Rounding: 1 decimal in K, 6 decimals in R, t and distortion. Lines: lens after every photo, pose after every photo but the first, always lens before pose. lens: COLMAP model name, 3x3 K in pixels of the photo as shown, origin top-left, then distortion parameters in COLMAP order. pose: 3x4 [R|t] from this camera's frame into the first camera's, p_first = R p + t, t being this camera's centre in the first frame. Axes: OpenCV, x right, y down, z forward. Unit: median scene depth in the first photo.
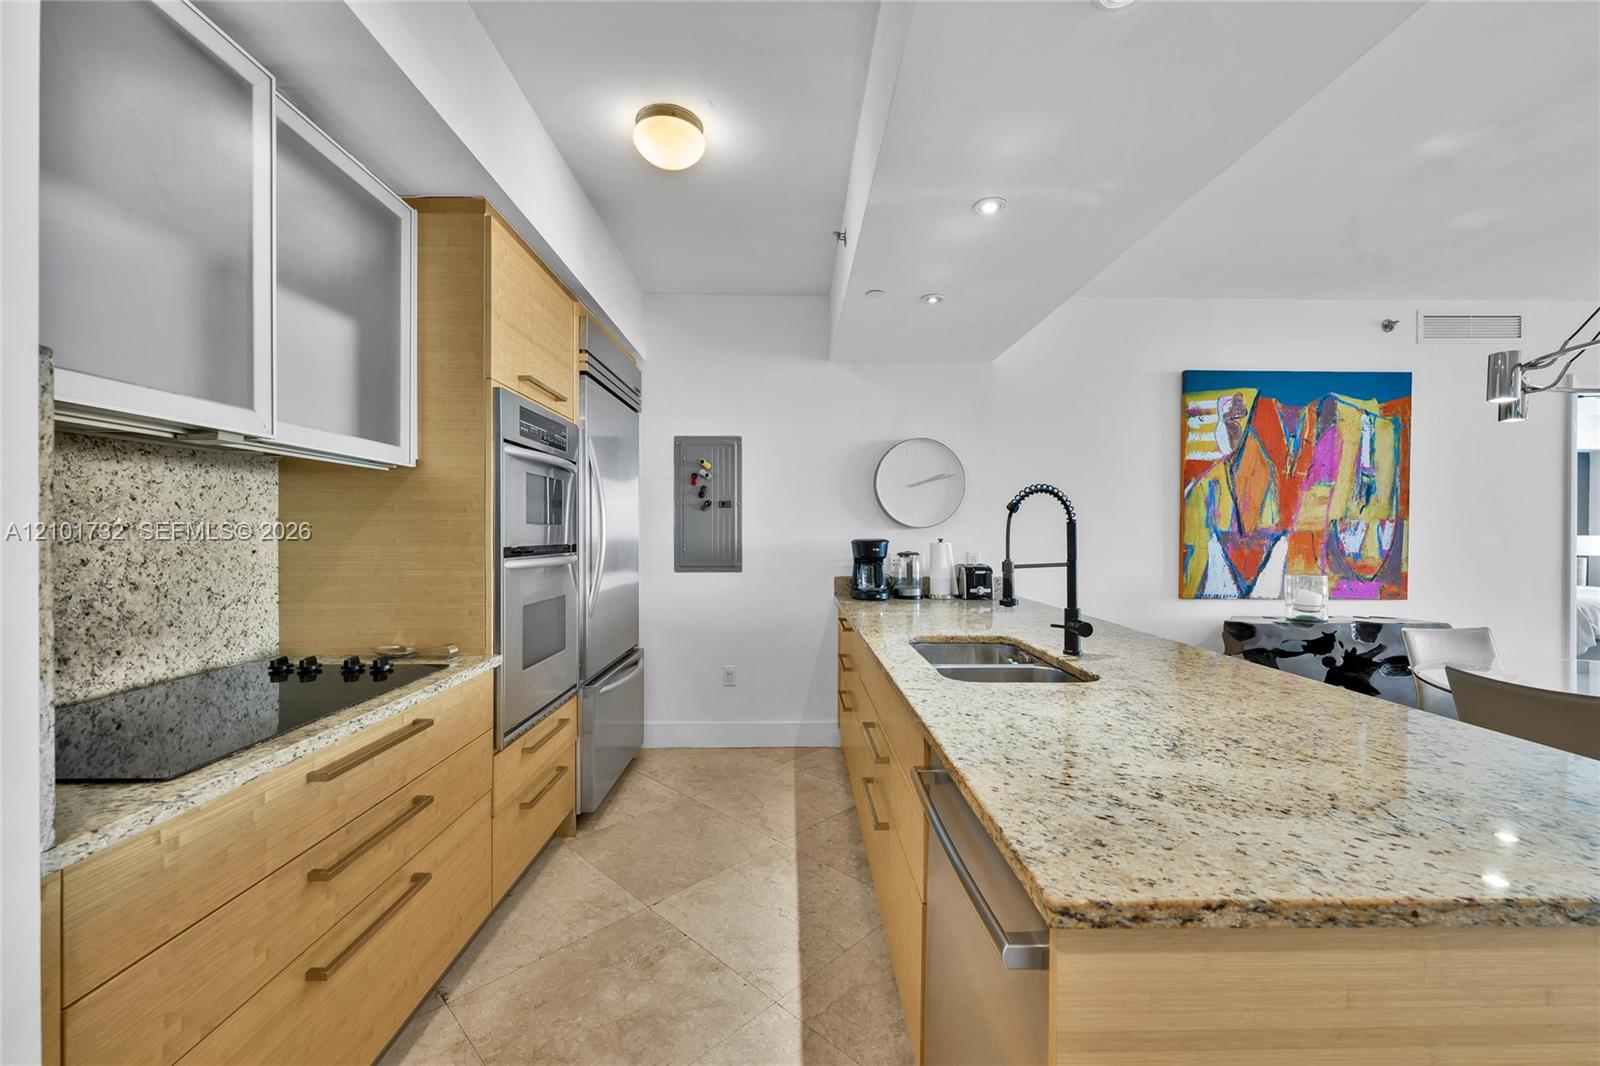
lens RADIAL K [[633.4, 0, 797.8], [0, 633.4, 536.6], [0, 0, 1]] dist [-0.002050, 0.000209]
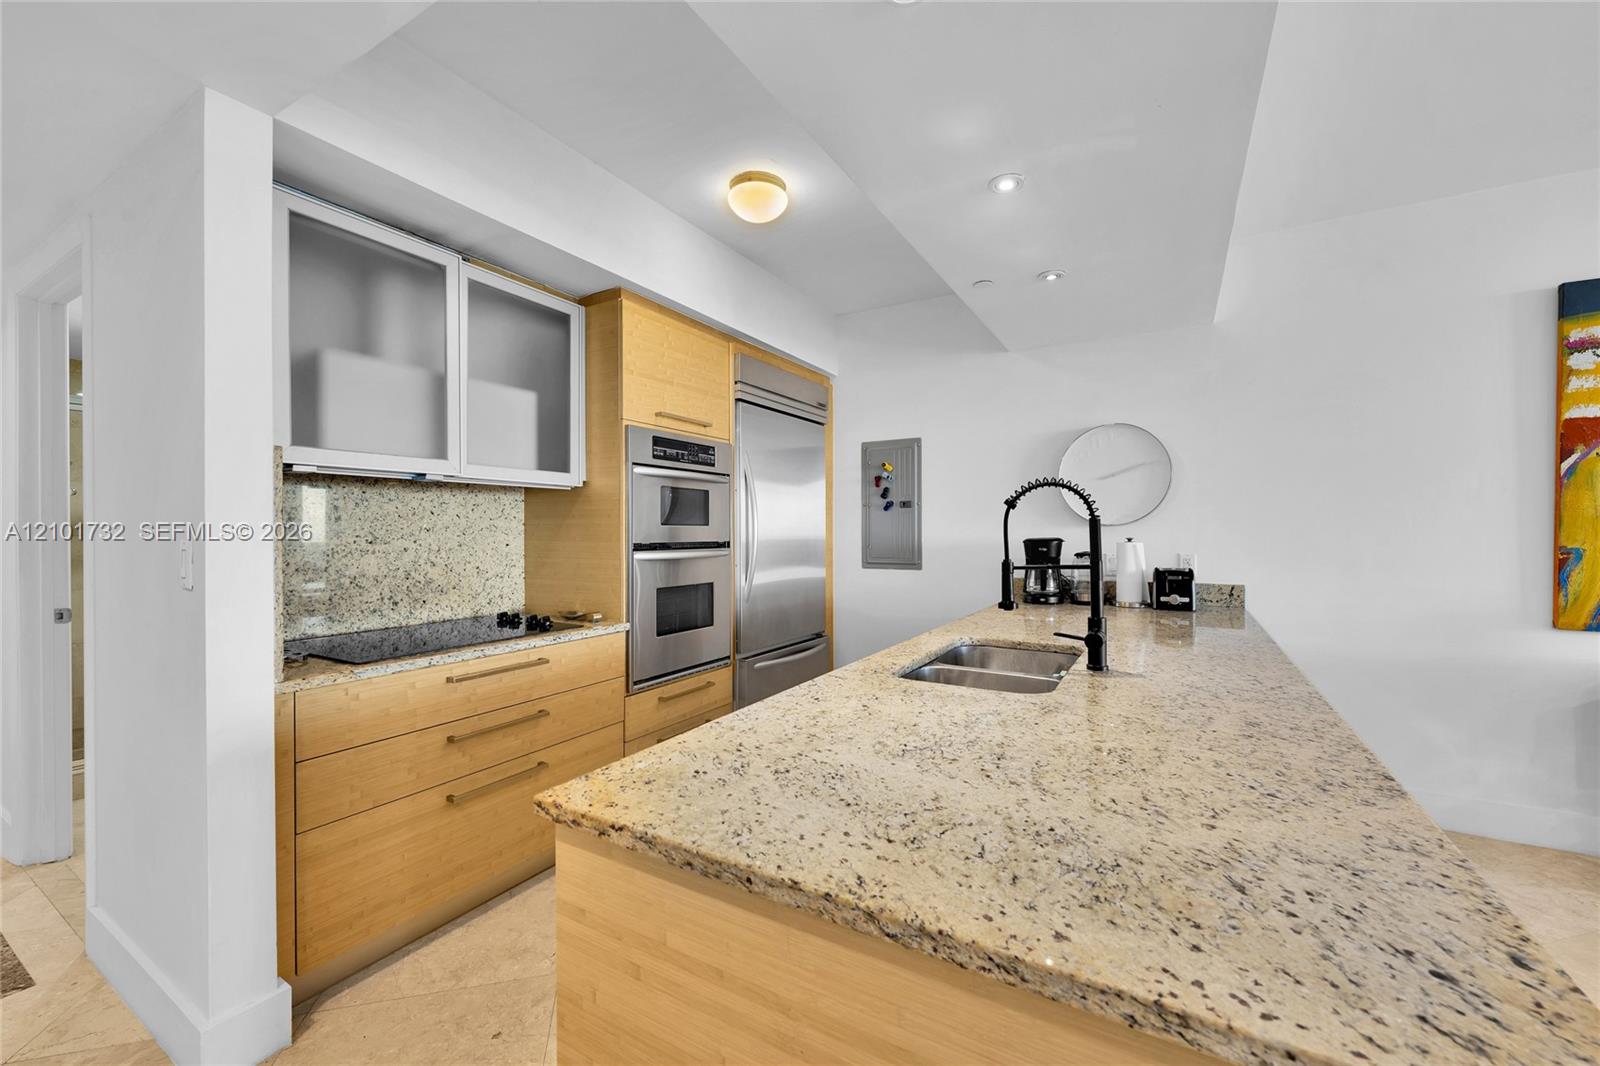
lens RADIAL K [[633.4, 0, 797.8], [0, 633.4, 536.6], [0, 0, 1]] dist [-0.002050, 0.000209]
pose [[0.851736, 0.000923, -0.523970, 0.548188], [0.000083, 0.999998, 0.001897, 0.000368], [0.523971, -0.001659, 0.851734, 0.038267]]
